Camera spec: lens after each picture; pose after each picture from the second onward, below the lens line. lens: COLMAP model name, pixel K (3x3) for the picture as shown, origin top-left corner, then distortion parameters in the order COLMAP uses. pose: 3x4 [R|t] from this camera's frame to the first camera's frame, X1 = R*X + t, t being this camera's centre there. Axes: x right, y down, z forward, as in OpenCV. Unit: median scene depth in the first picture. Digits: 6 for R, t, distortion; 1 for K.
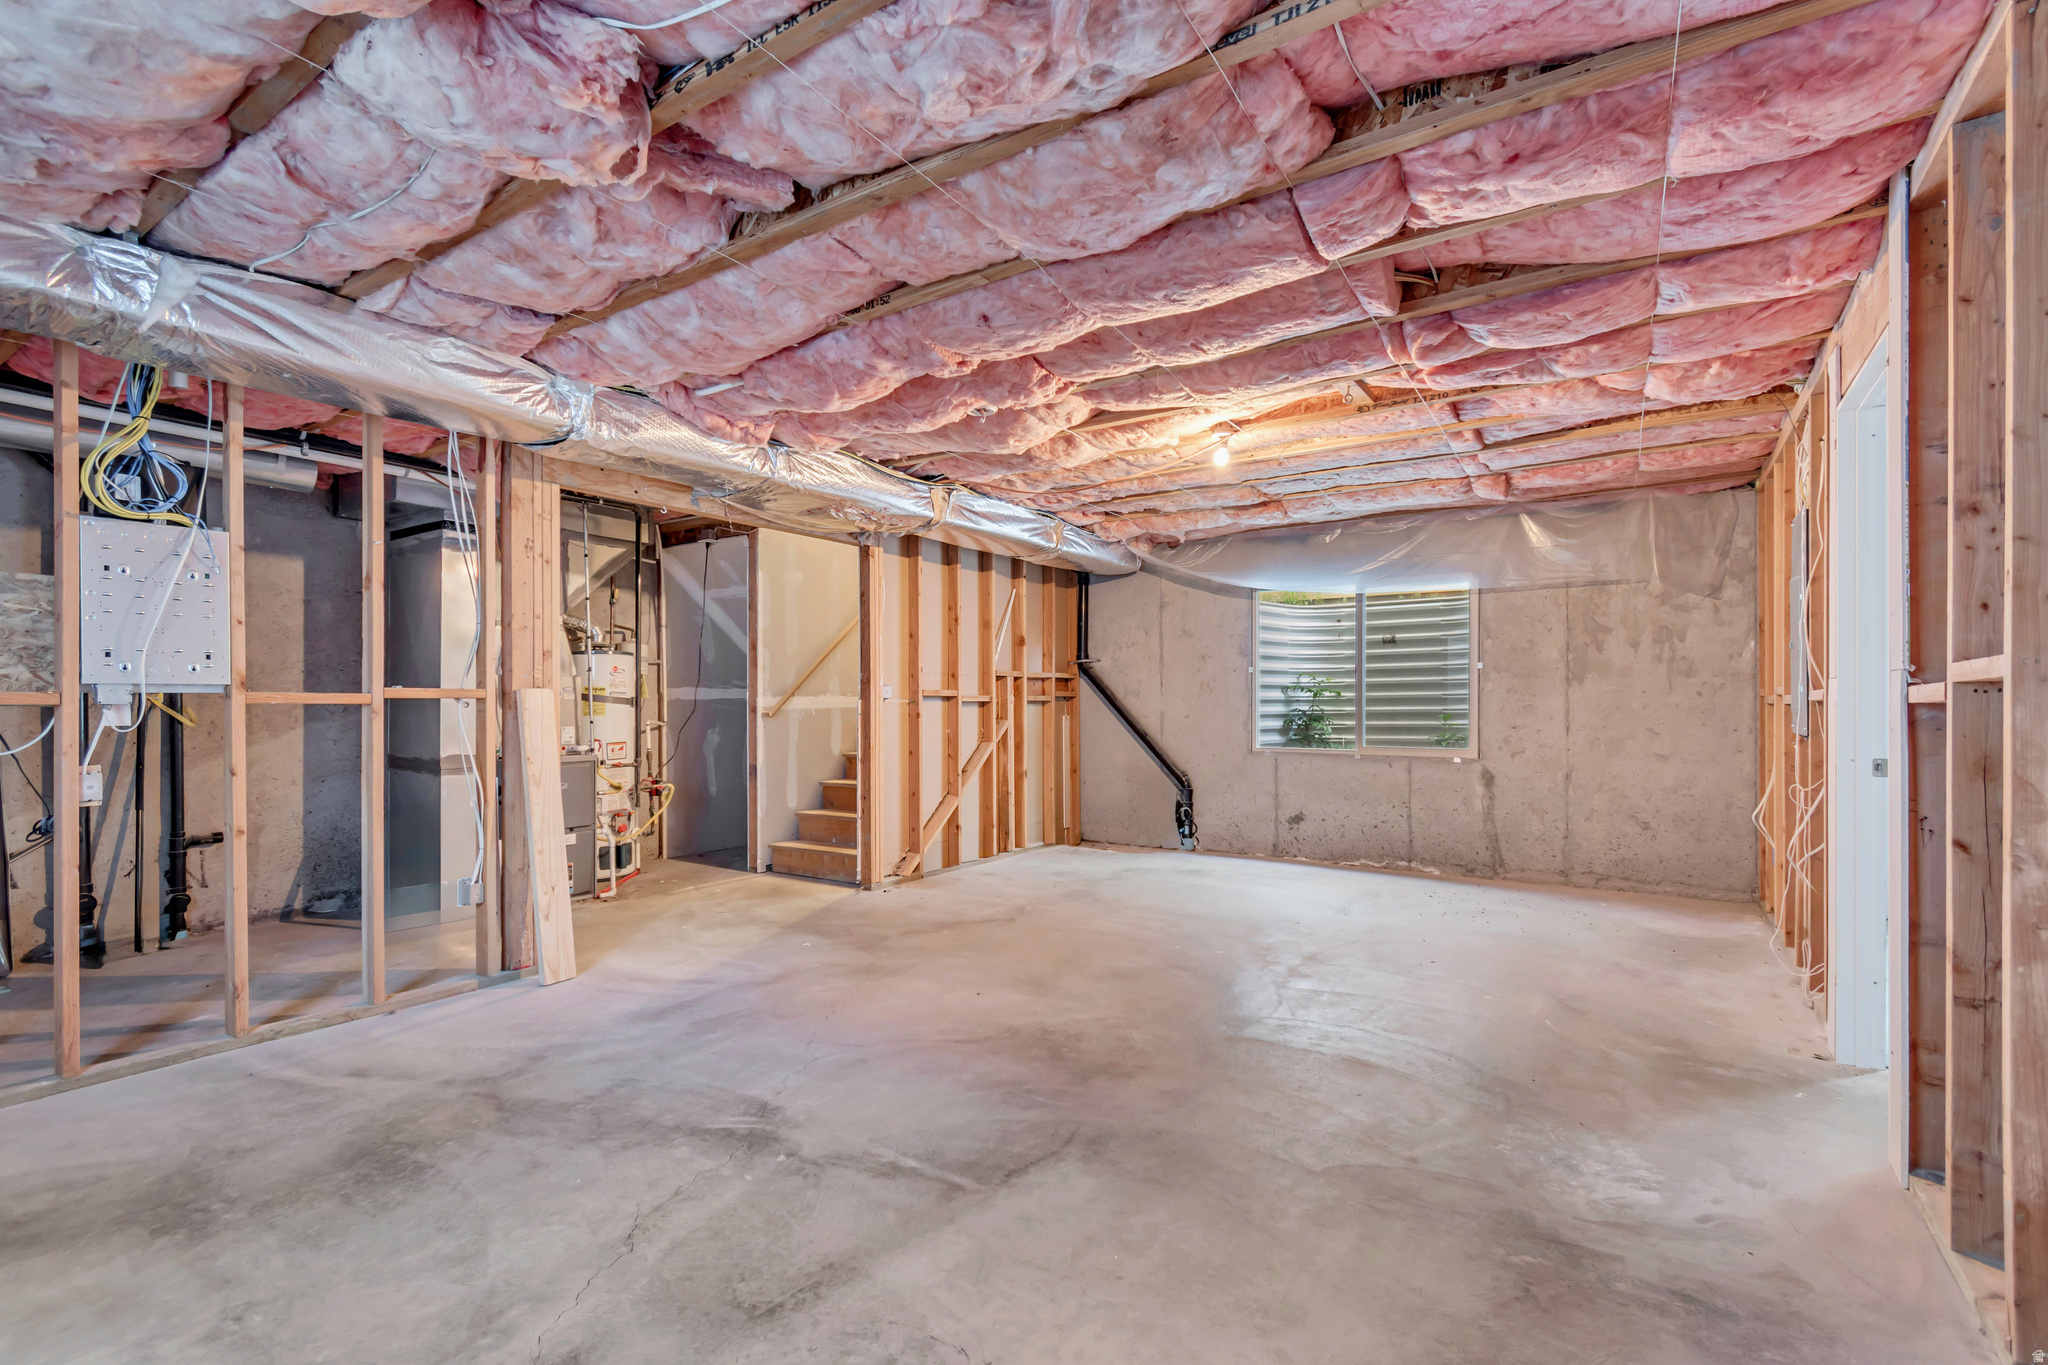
lens RADIAL K [[927.8, 0, 1021.8], [0, 927.8, 699.6], [0, 0, 1]] dist [0.001811, 0.000237]
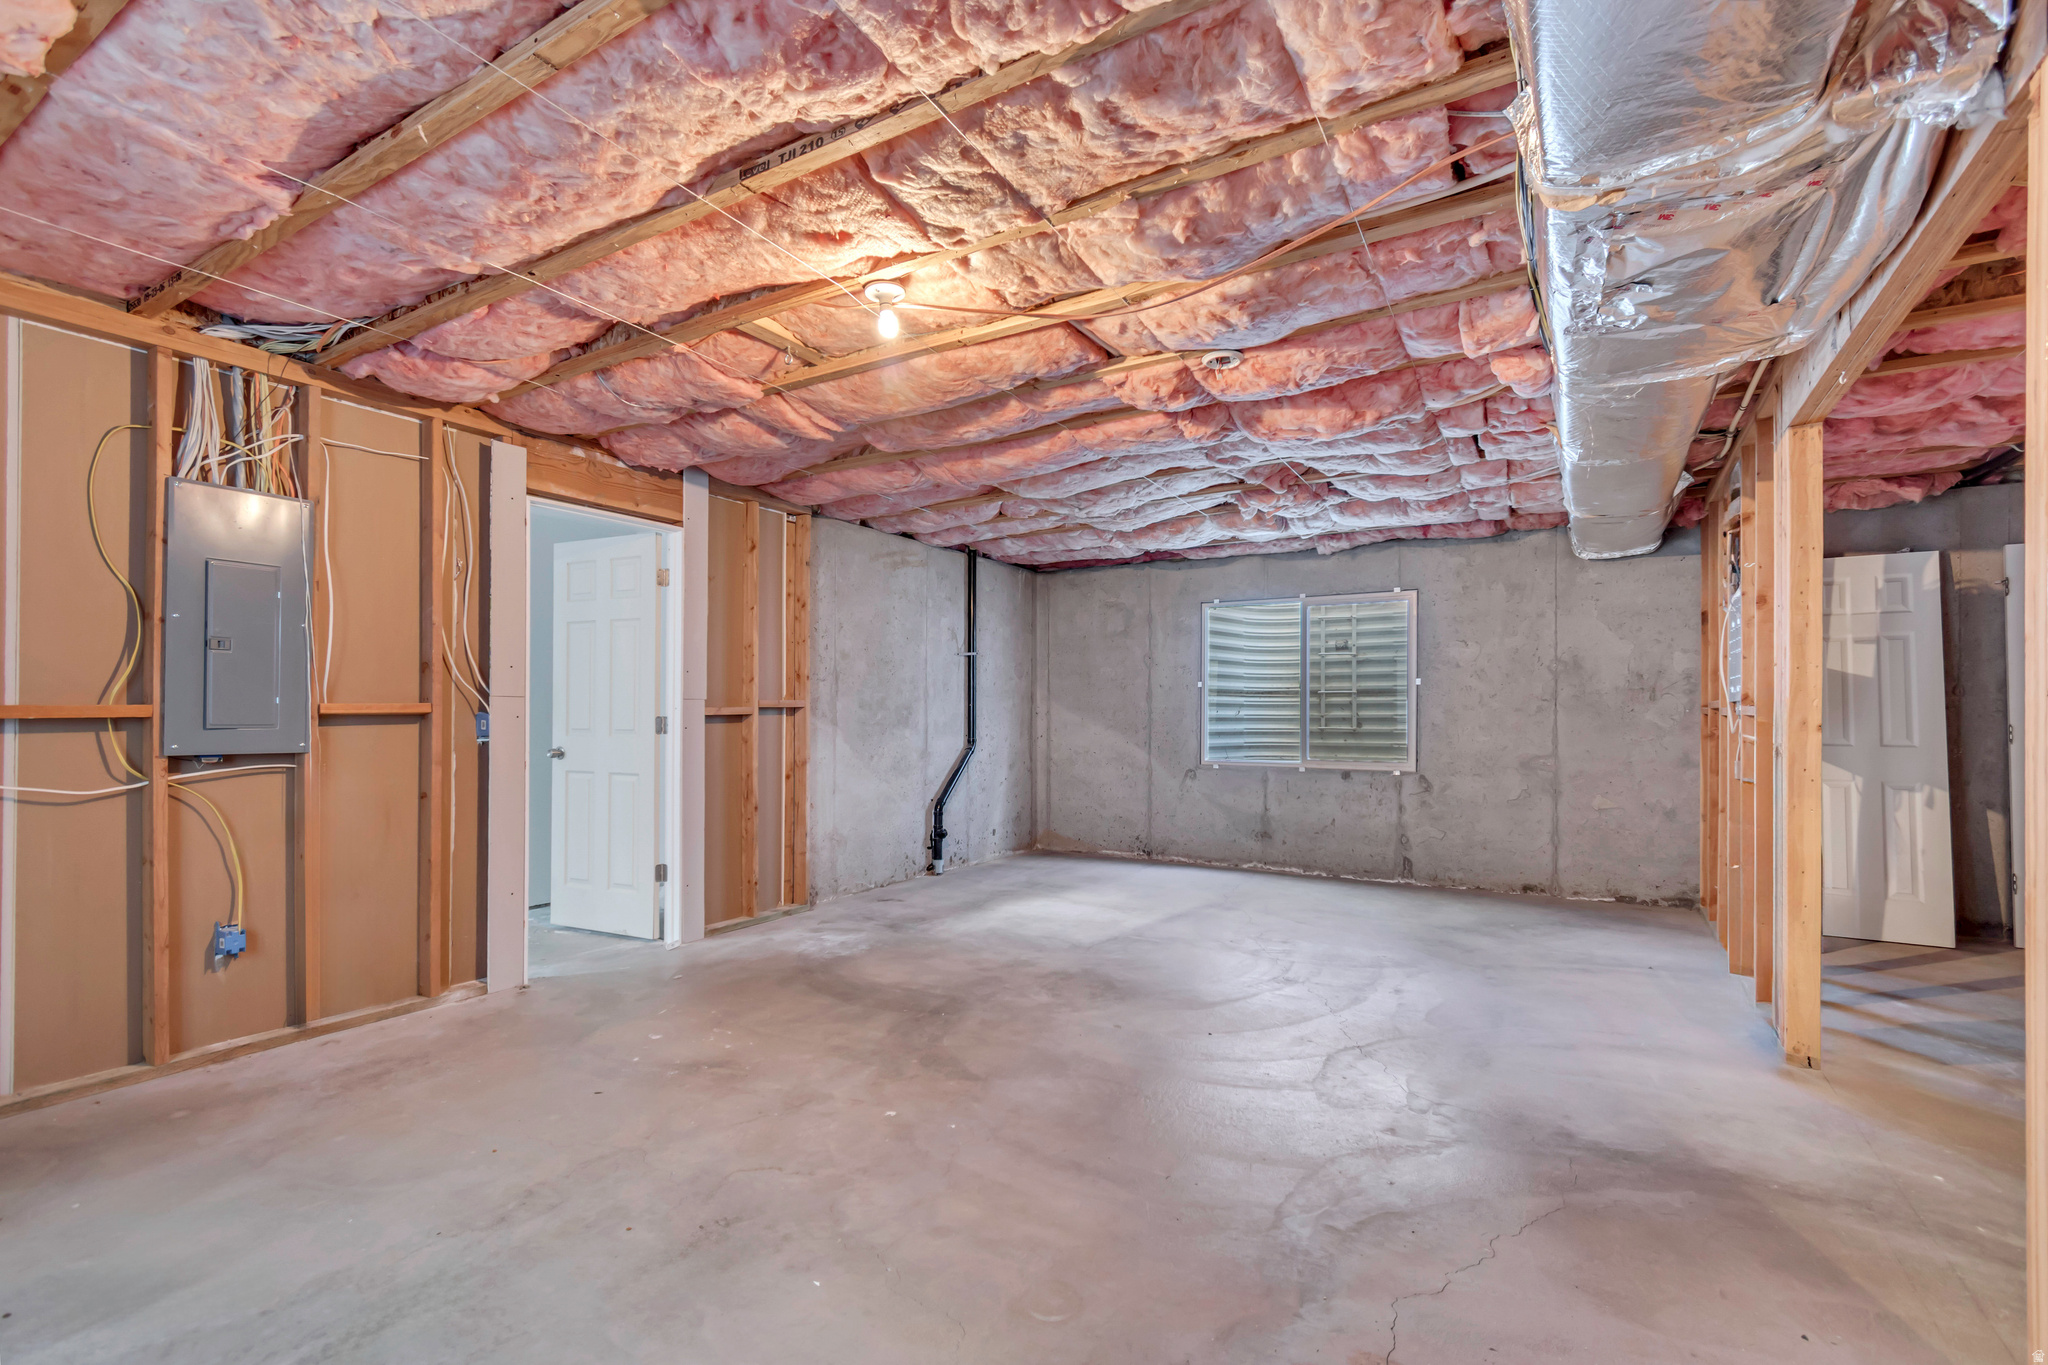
lens RADIAL K [[920.4, 0, 1028.1], [0, 920.4, 689.8], [0, 0, 1]] dist [0.001286, 0.000076]
pose [[-0.998806, -0.000461, -0.048846, 0.220469], [0.000866, 0.999631, -0.027139, 0.004383], [0.048841, -0.027149, -0.998438, 2.379373]]
